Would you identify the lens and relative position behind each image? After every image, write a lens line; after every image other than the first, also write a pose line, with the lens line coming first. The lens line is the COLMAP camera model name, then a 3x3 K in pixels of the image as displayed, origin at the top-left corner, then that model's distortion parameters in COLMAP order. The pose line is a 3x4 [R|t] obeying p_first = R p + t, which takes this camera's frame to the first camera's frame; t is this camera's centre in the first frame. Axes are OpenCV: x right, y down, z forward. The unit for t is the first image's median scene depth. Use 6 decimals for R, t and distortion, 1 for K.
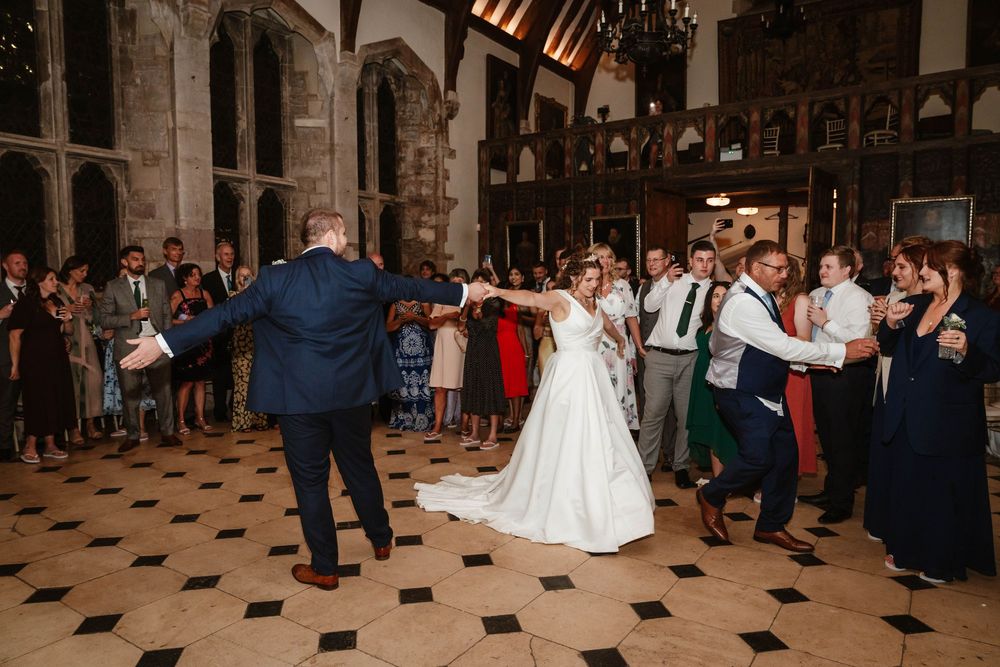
lens RADIAL K [[689.6, 0, 501.9], [0, 689.6, 331.2], [0, 0, 1]] dist [-0.000027, -0.004346]
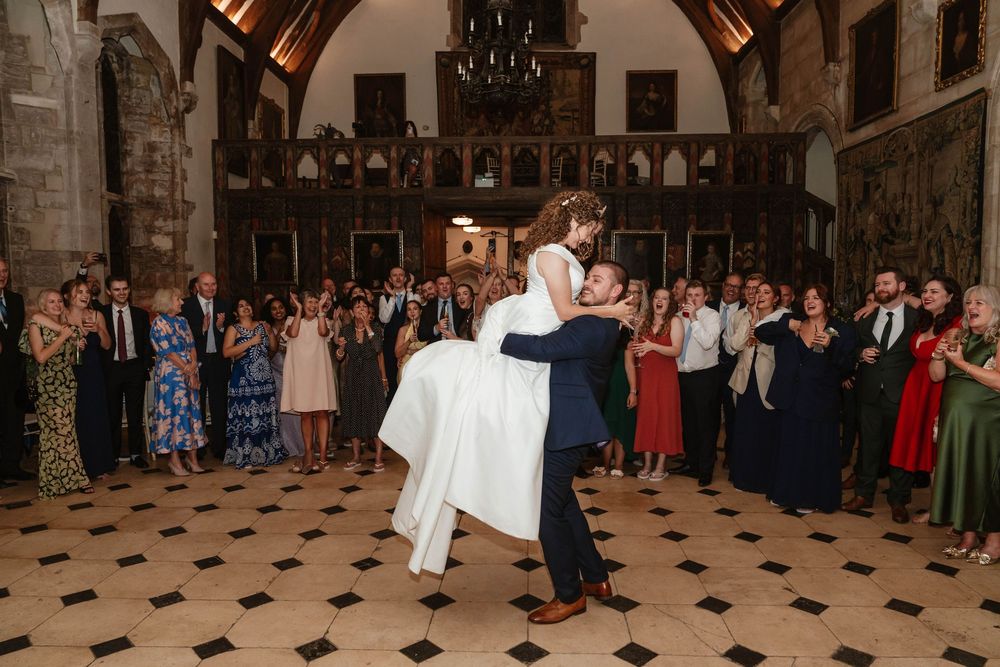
lens RADIAL K [[689.6, 0, 512.8], [0, 689.6, 342.9], [0, 0, 1]] dist [-0.000027, -0.004346]
pose [[0.841905, -0.046670, 0.537603, -0.219858], [0.037570, 0.998905, 0.027880, -0.020740], [-0.538316, -0.003275, 0.842737, 0.023139]]
